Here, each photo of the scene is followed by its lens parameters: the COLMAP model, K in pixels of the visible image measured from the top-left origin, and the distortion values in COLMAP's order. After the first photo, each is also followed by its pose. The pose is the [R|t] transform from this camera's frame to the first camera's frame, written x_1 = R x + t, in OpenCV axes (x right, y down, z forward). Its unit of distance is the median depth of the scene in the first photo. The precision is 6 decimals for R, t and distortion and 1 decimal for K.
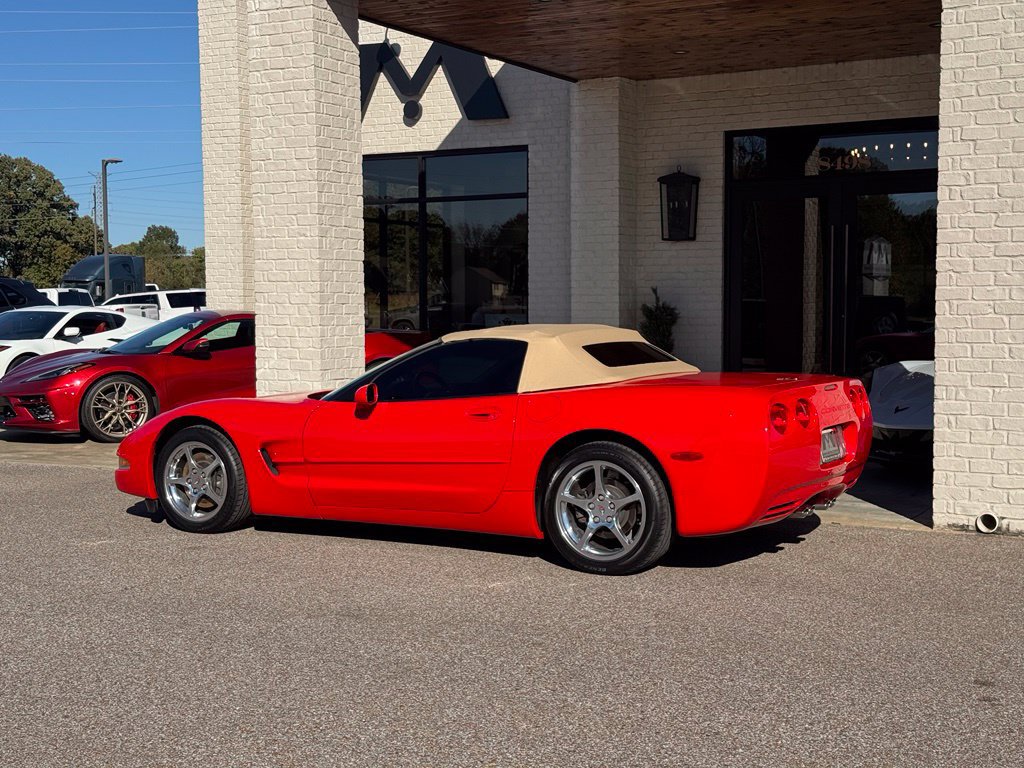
lens RADIAL K [[1428.7, 0, 504.8], [0, 1428.7, 381.5], [0, 0, 1]] dist [0.130869, 0.000000]
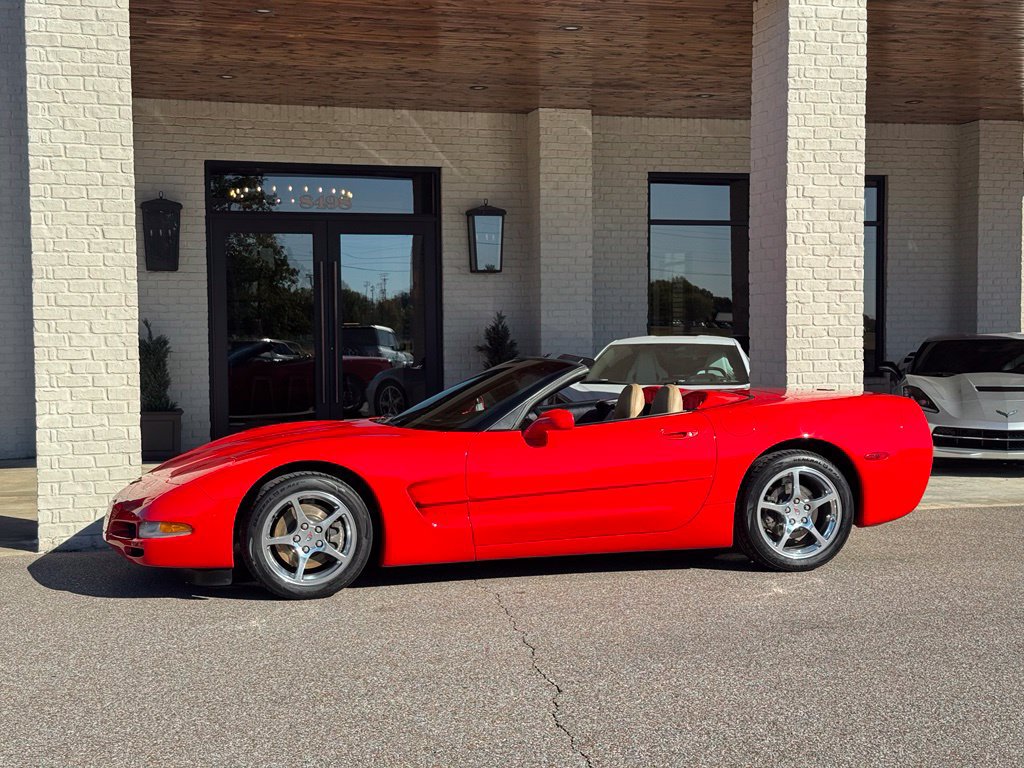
lens RADIAL K [[1428.7, 0, 509.4], [0, 1428.7, 386.9], [0, 0, 1]] dist [0.130869, 0.000000]
pose [[0.703998, -0.029797, 0.709577, -0.561600], [0.048866, 0.998784, -0.006541, -0.006317], [-0.708519, 0.039279, 0.704598, 0.243970]]
